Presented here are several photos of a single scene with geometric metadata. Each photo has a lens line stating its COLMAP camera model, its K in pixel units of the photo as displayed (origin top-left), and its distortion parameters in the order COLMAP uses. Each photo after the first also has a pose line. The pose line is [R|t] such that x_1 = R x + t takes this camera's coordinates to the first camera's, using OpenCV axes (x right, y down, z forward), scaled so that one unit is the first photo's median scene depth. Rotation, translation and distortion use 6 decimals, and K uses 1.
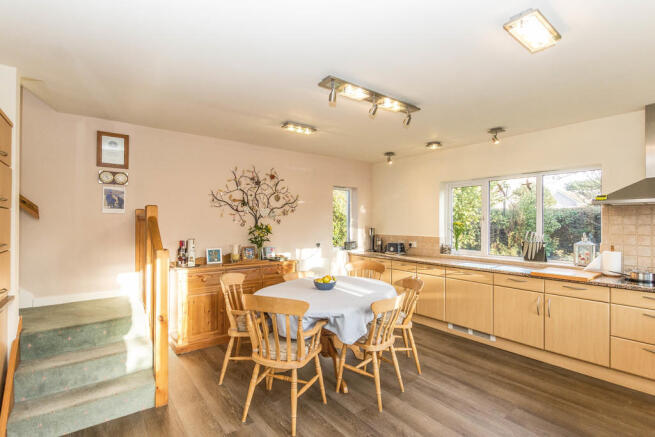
lens RADIAL K [[310.5, 0, 334.3], [0, 310.5, 220.6], [0, 0, 1]] dist [0.003744, -0.000002]
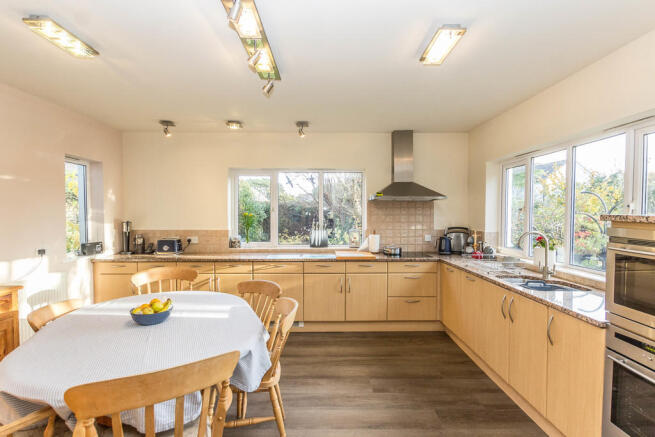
lens RADIAL K [[310.5, 0, 327.9], [0, 310.5, 222.3], [0, 0, 1]] dist [0.003744, -0.000002]
pose [[0.613574, -0.023703, 0.789281, -0.216137], [-0.003615, 0.999455, 0.032825, 0.001261], [-0.789629, -0.022993, 0.613154, 0.255573]]
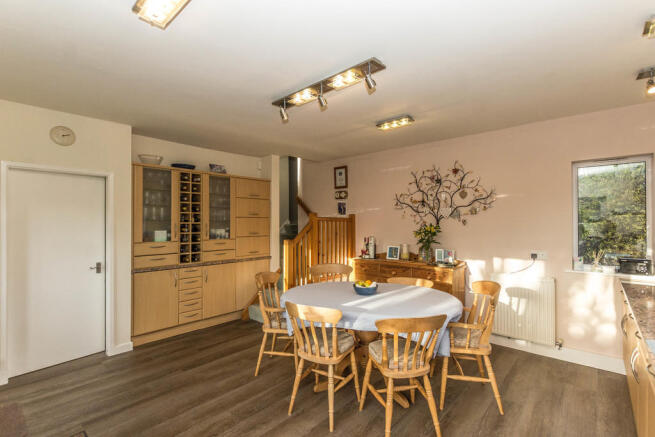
lens RADIAL K [[310.5, 0, 330.5], [0, 310.5, 218.5], [0, 0, 1]] dist [0.003744, -0.000002]
pose [[0.173859, -0.019797, -0.984572, 0.635292], [0.004806, 0.999803, -0.019255, 0.008508], [0.984759, -0.001384, 0.173920, 0.529401]]
